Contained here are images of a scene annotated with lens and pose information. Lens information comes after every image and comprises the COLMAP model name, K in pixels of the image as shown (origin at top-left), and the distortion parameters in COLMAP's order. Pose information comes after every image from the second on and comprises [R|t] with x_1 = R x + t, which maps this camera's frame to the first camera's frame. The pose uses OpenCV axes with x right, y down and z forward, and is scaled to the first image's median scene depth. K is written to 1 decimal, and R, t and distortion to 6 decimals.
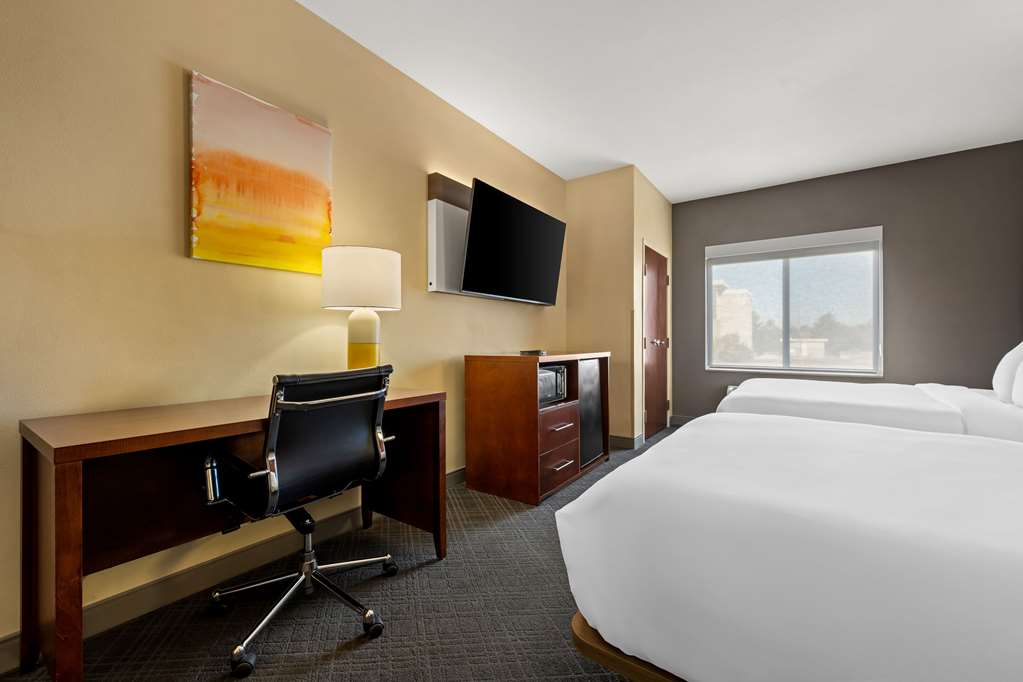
lens RADIAL K [[417.5, 0, 492.6], [0, 417.5, 341.5], [0, 0, 1]] dist [0.001220, 0.000112]
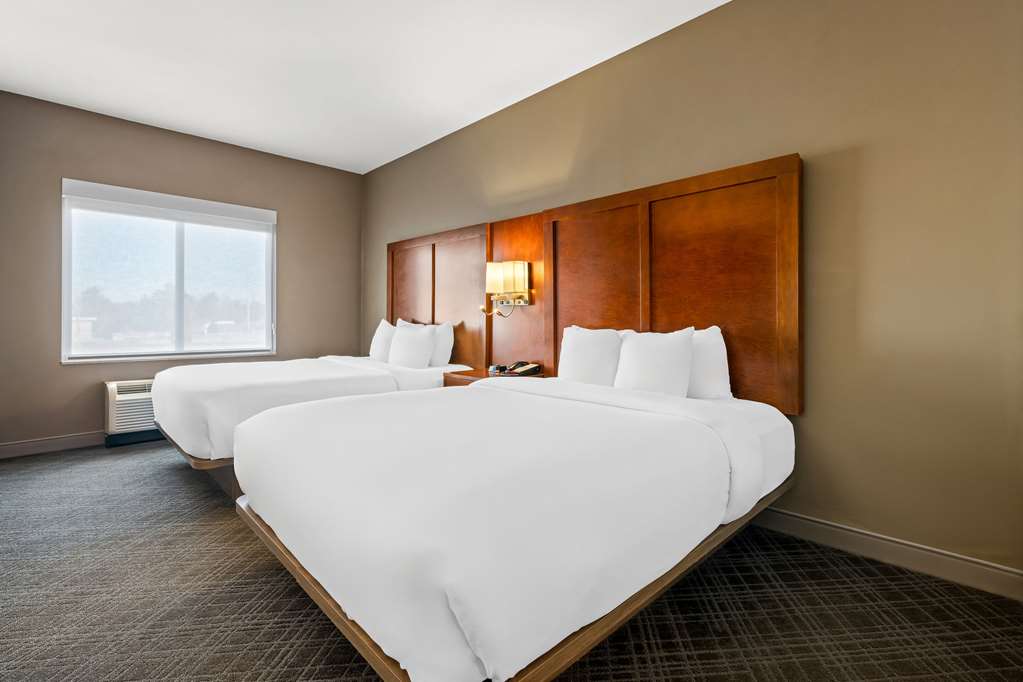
lens RADIAL K [[474.5, 0, 513.6], [0, 474.5, 326.8], [0, 0, 1]] dist [0.003094, 0.000492]
pose [[0.163547, -0.011008, 0.986474, -0.148516], [-0.001907, 0.999932, 0.011474, 0.000221], [-0.986534, -0.003758, 0.163515, 0.209107]]
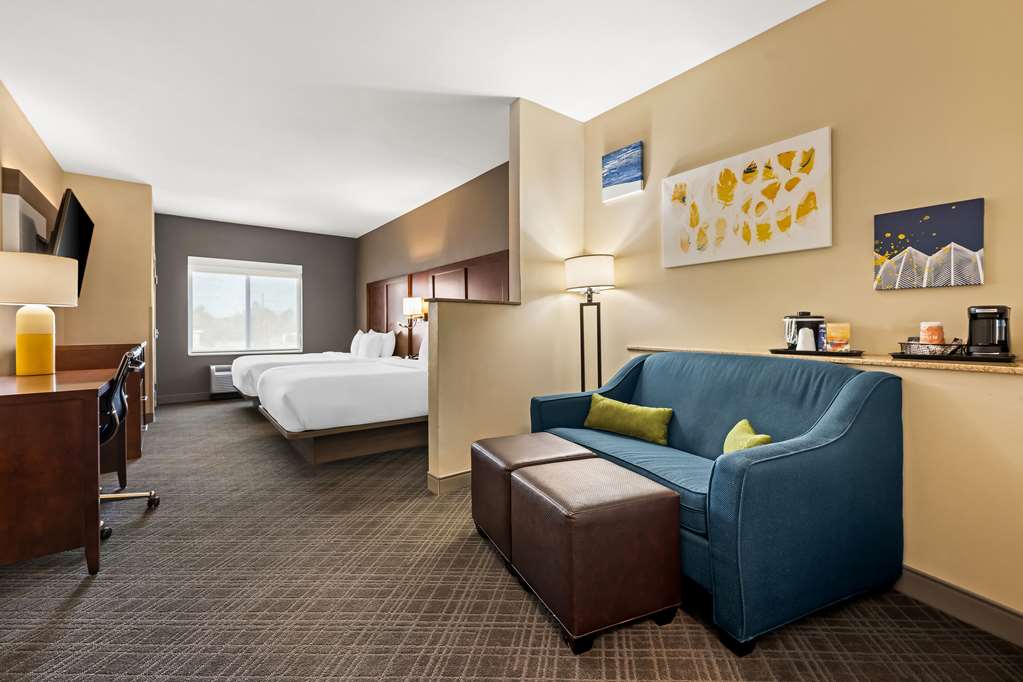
lens RADIAL K [[429.2, 0, 511.5], [0, 429.2, 341.0], [0, 0, 1]] dist [-0.019785, 0.000196]
pose [[0.262891, -0.025046, 0.964500, -0.557103], [0.008129, 0.999685, 0.023744, 0.003429], [-0.964791, 0.001599, 0.263012, -0.310586]]
